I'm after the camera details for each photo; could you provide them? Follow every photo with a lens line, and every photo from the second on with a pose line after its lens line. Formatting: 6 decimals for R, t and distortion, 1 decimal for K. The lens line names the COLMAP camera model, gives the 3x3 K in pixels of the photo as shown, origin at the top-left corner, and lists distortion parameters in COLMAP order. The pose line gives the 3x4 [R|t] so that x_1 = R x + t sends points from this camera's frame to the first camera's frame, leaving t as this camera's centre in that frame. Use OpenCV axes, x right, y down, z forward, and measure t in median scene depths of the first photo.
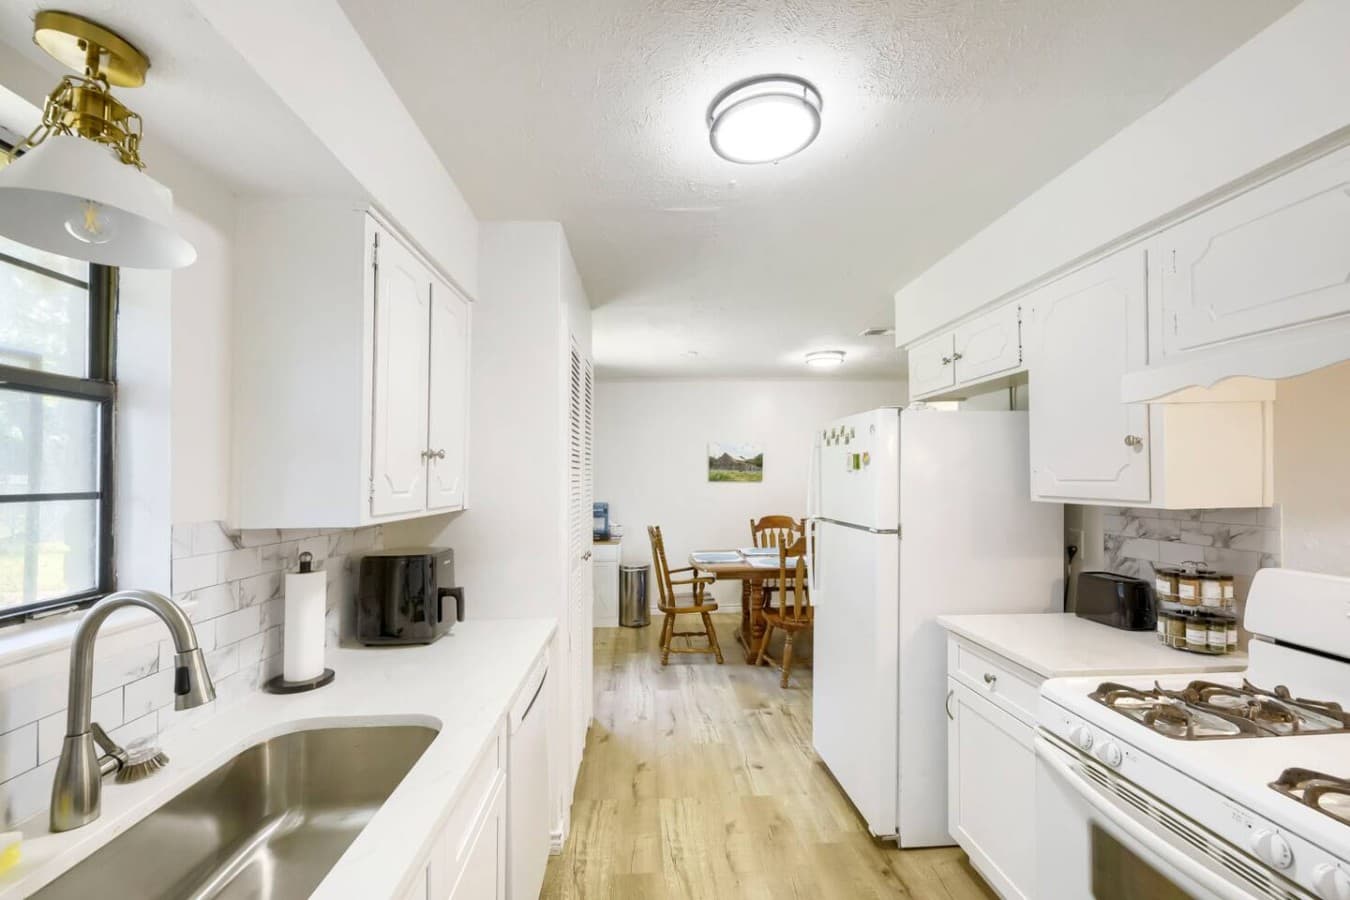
lens RADIAL K [[537.1, 0, 660.0], [0, 537.1, 473.8], [0, 0, 1]] dist [0.003254, -0.002100]
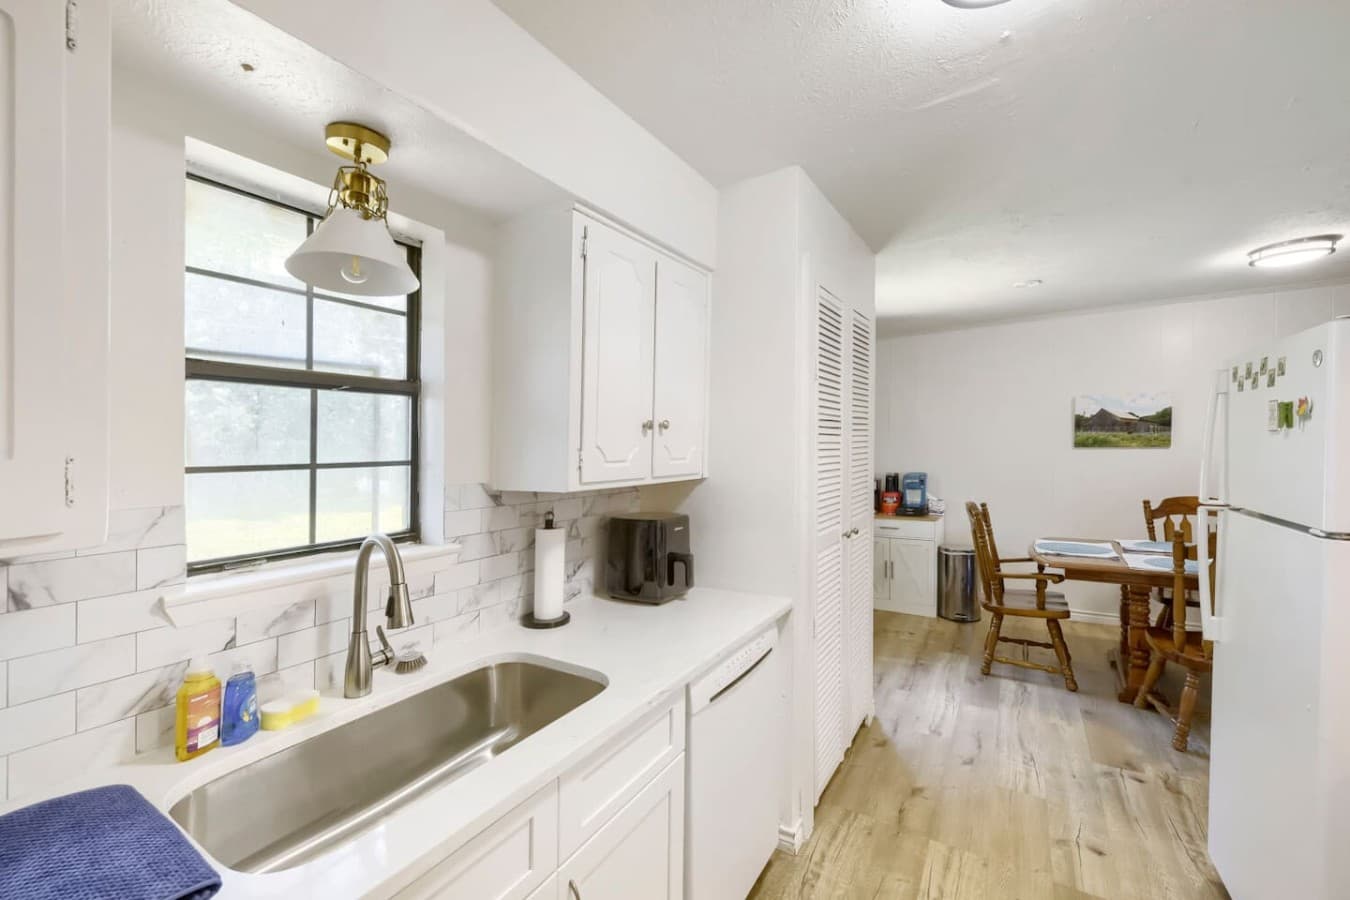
lens RADIAL K [[537.1, 0, 672.6], [0, 537.1, 448.8], [0, 0, 1]] dist [0.003254, -0.002100]
pose [[0.817100, -0.004723, -0.576477, 0.176847], [0.013875, 0.999838, 0.011474, -0.001468], [0.576329, -0.017374, 0.817033, 0.138351]]
